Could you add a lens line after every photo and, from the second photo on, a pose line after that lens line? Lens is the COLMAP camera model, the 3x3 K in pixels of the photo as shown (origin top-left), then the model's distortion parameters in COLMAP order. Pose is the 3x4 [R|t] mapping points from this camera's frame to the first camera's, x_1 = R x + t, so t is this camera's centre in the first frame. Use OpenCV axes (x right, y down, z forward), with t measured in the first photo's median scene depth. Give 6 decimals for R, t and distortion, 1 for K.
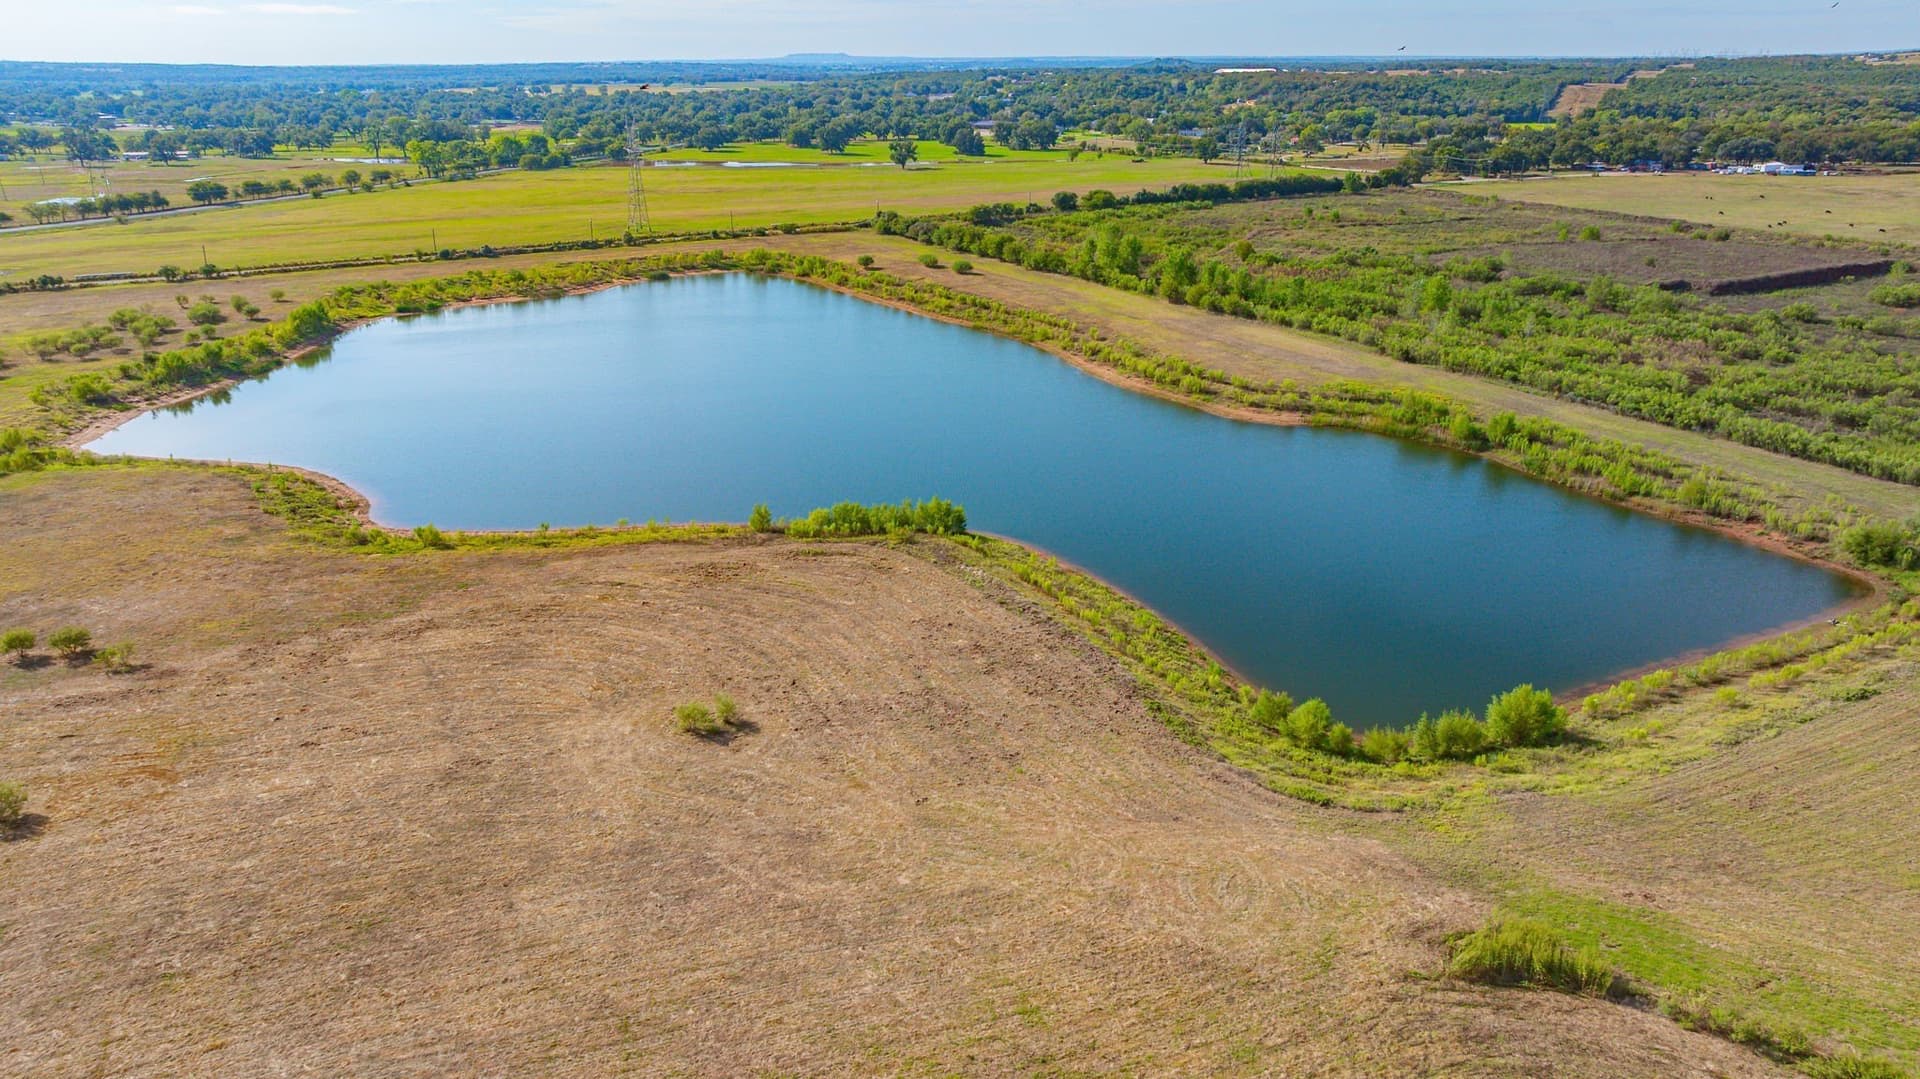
lens RADIAL K [[1356.1, 0, 972.7], [0, 1356.1, 539.5], [0, 0, 1]] dist [-0.031317, 0.028615]
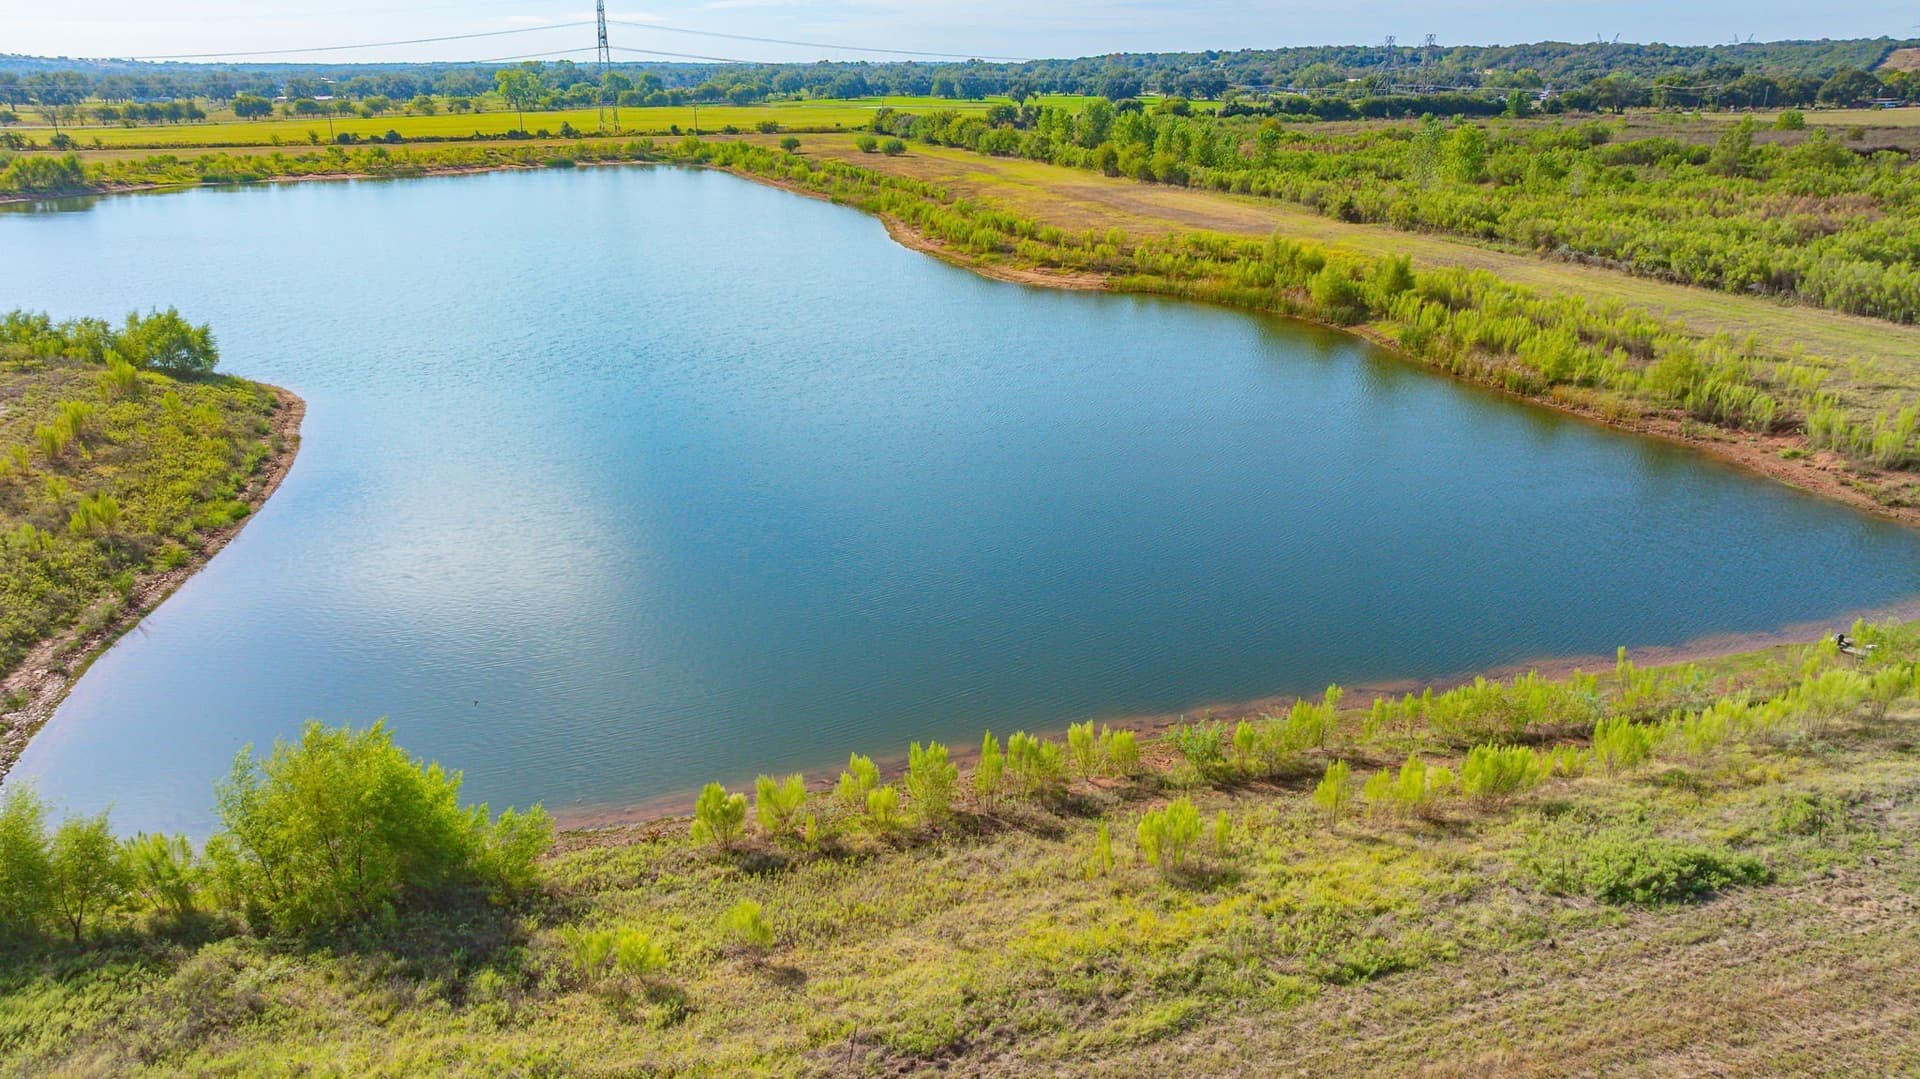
lens RADIAL K [[1356.1, 0, 943.8], [0, 1356.1, 537.1], [0, 0, 1]] dist [-0.031317, 0.028615]
pose [[0.978474, 0.065404, -0.195731, 0.324692], [-0.066069, 0.997810, 0.003139, 0.033104], [0.195508, 0.009860, 0.980653, 0.409905]]
